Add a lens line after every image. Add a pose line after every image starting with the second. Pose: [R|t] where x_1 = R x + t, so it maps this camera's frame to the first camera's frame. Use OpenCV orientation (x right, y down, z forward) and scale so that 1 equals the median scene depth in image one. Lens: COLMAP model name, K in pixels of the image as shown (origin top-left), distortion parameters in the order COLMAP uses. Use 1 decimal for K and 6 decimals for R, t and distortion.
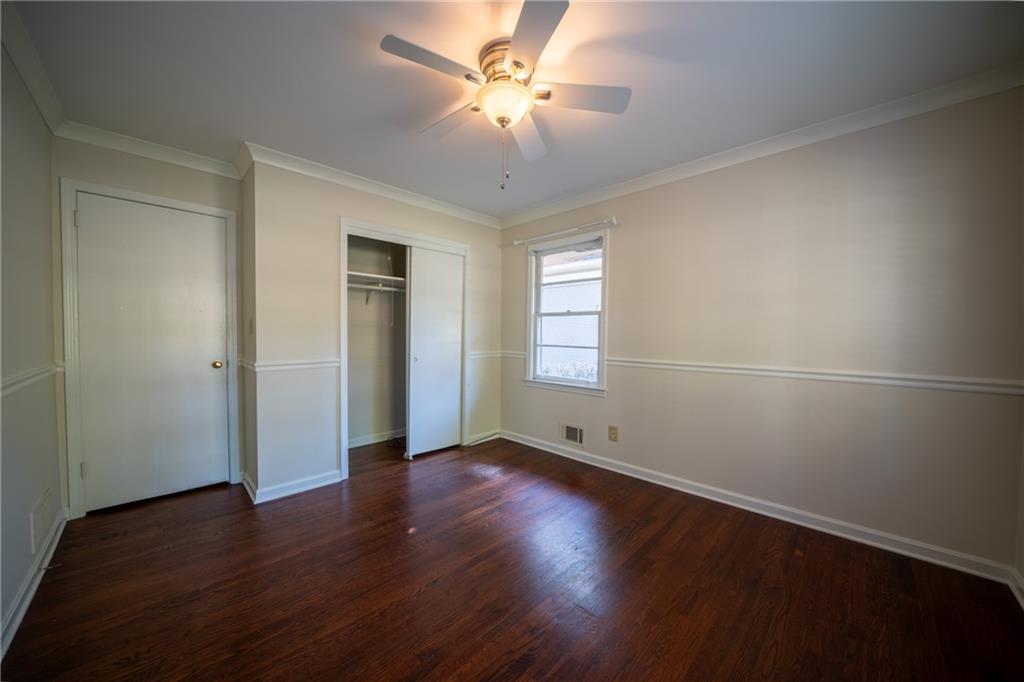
lens RADIAL K [[351.4, 0, 499.5], [0, 351.4, 343.7], [0, 0, 1]] dist [-0.017200, 0.000137]
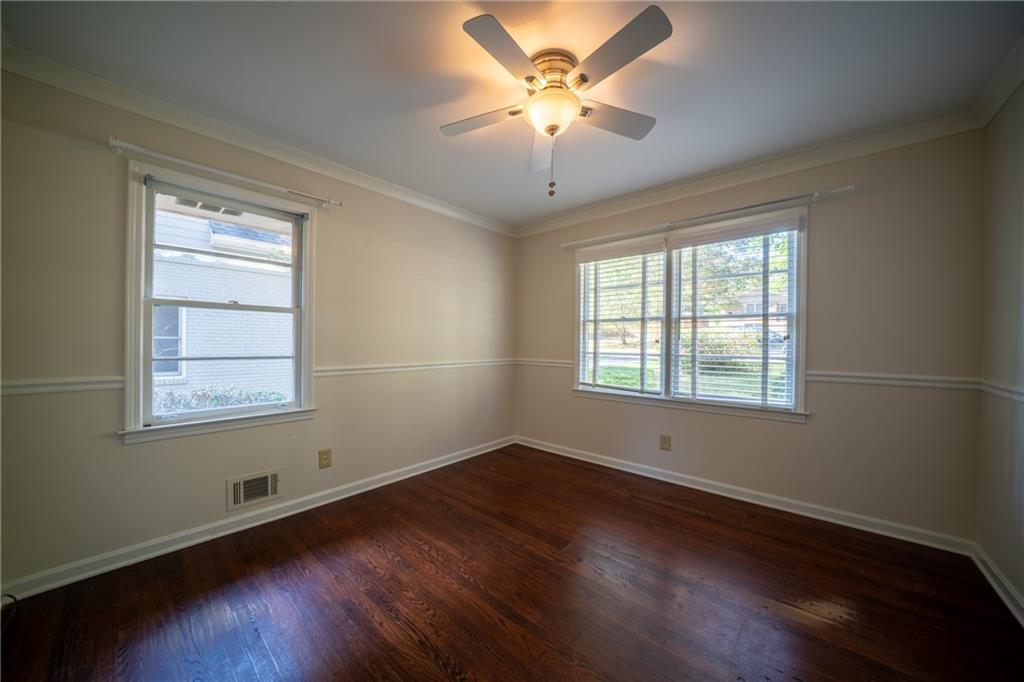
lens RADIAL K [[351.4, 0, 499.5], [0, 351.4, 343.7], [0, 0, 1]] dist [-0.017200, 0.000137]
pose [[-0.029472, -0.016089, 0.999436, -0.497637], [0.022631, 0.999603, 0.016759, -0.019538], [-0.999309, 0.023113, -0.029096, 0.594861]]
